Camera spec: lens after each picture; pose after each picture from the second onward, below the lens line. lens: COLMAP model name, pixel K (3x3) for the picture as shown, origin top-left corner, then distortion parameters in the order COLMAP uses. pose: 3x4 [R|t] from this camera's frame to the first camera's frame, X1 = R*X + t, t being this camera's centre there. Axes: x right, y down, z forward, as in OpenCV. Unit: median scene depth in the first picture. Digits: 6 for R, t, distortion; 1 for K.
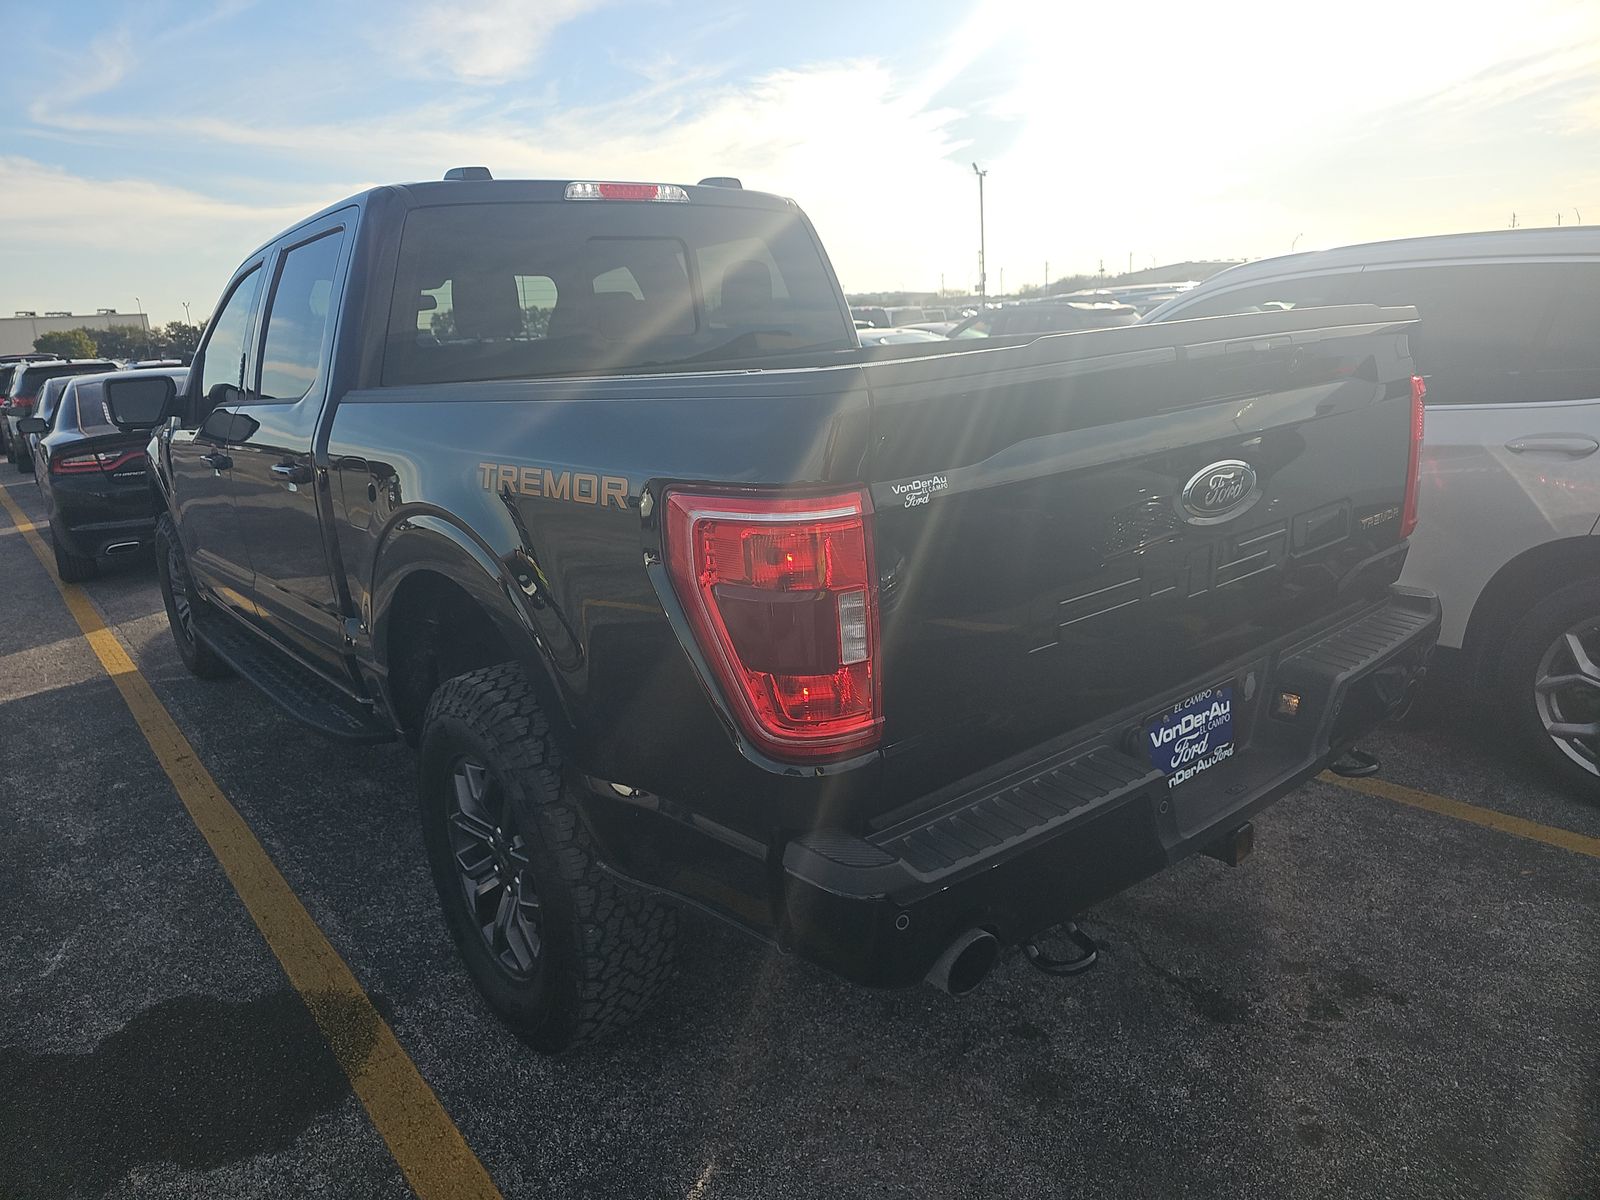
lens RADIAL K [[1042.6, 0, 822.6], [0, 1042.6, 550.4], [0, 0, 1]] dist [0.008884, 0.002262]
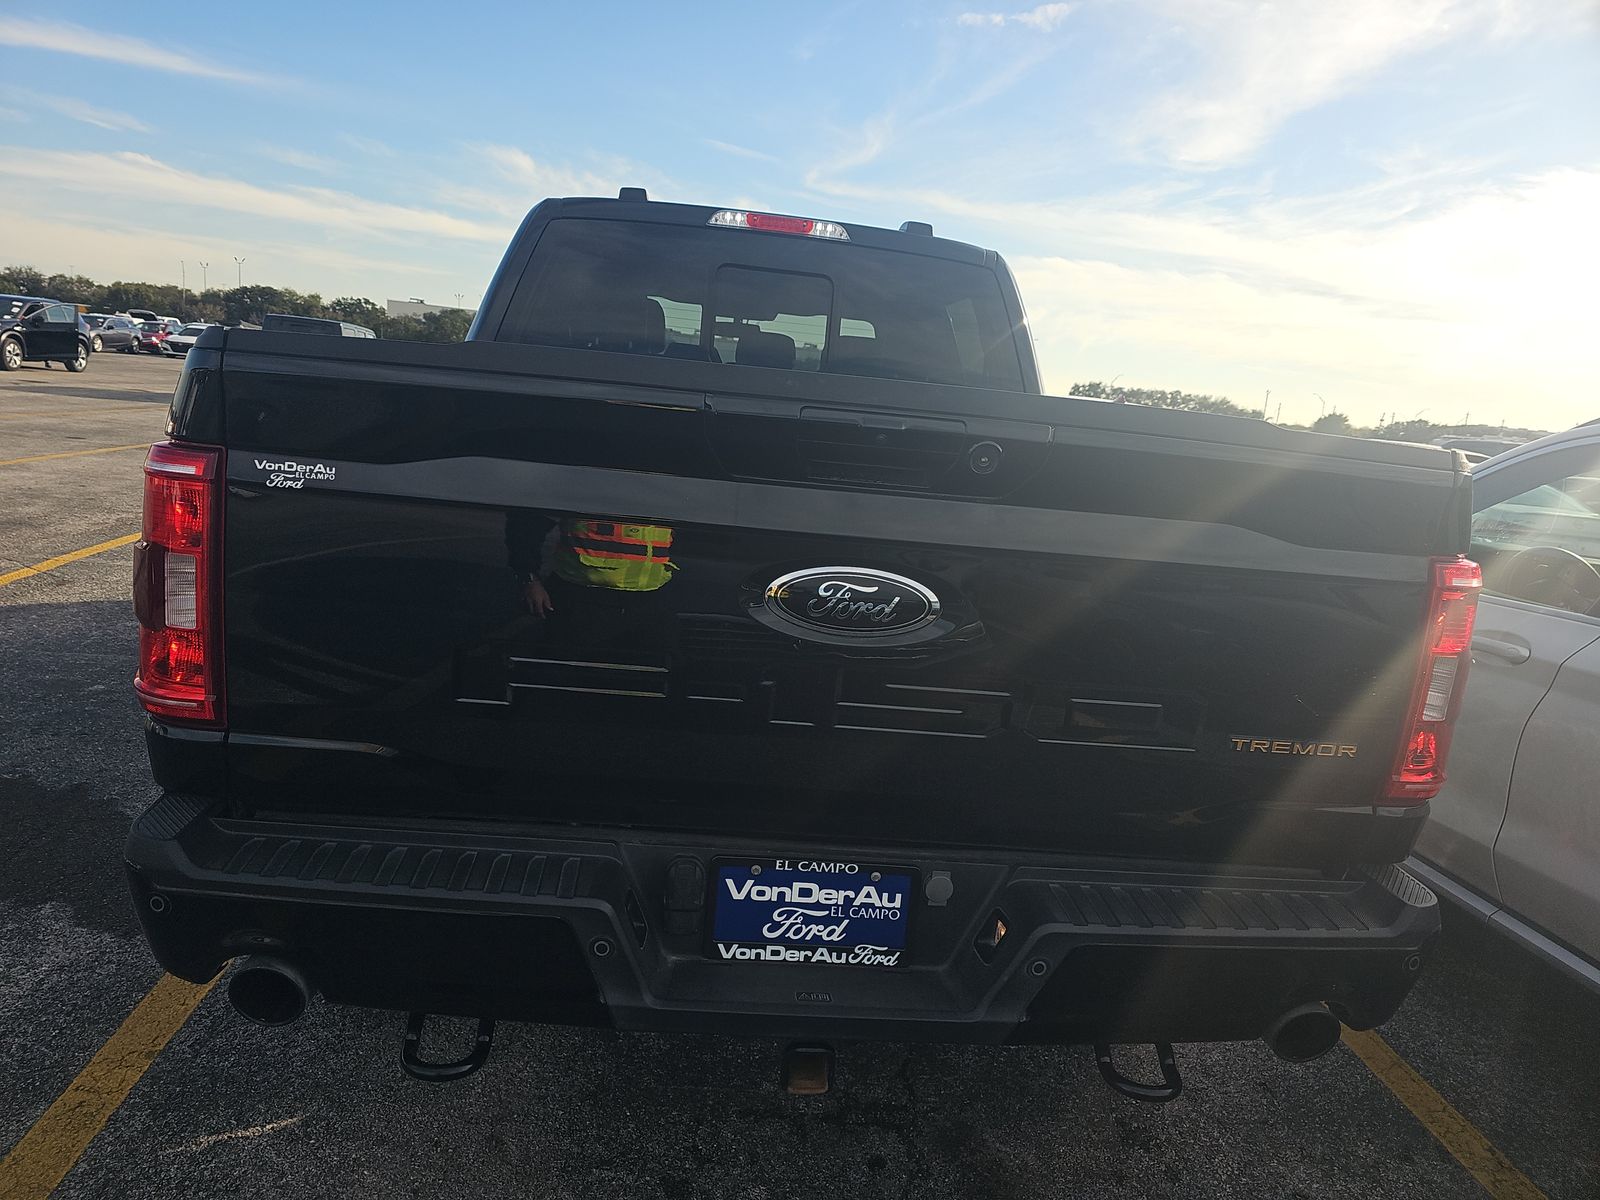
lens RADIAL K [[1040.3, 0, 789.2], [0, 1040.3, 596.4], [0, 0, 1]] dist [0.050143, -0.042615]
pose [[0.819671, 0.246822, -0.516932, 0.667454], [-0.263141, 0.963801, 0.042941, -0.074656], [0.508819, 0.100828, 0.854949, 0.298291]]
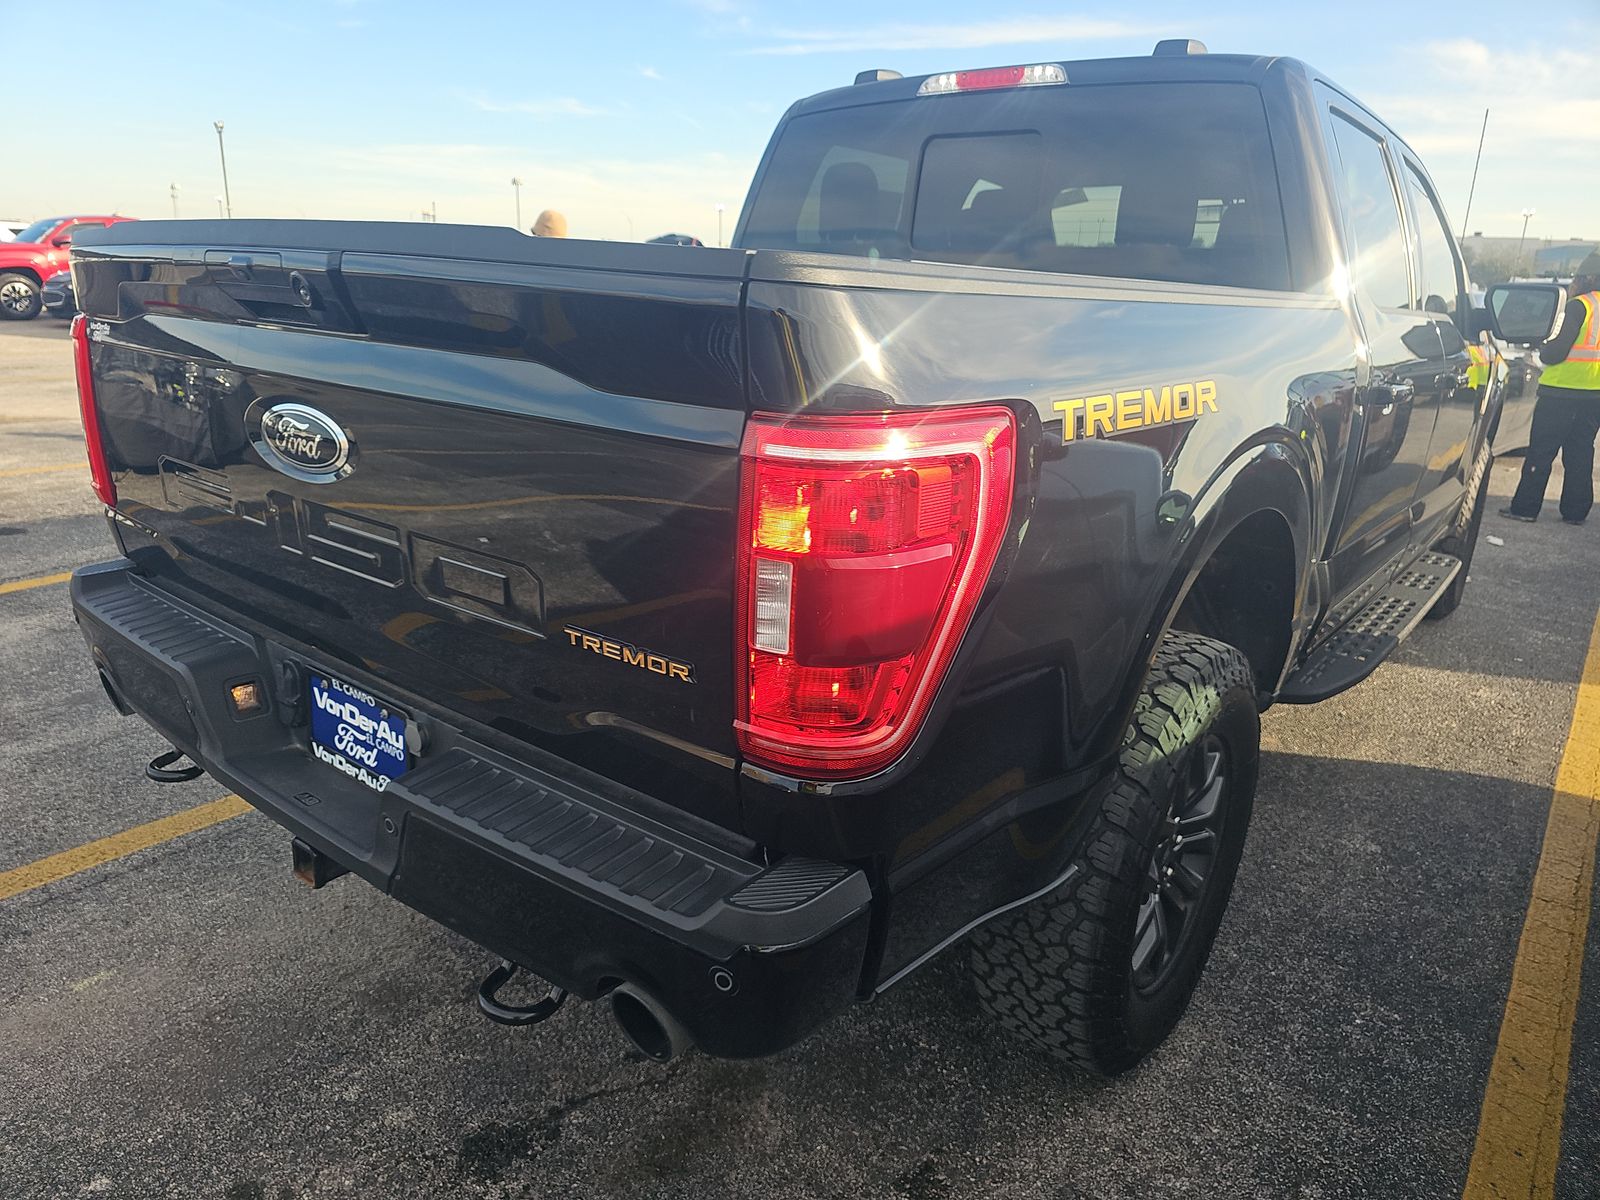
lens RADIAL K [[1040.3, 0, 789.2], [0, 1040.3, 596.4], [0, 0, 1]] dist [0.050143, -0.042615]
pose [[0.228025, 0.352875, -0.907460, 1.135741], [-0.255603, 0.921020, 0.293920, -0.255968], [0.939506, 0.164928, 0.300212, 1.032395]]
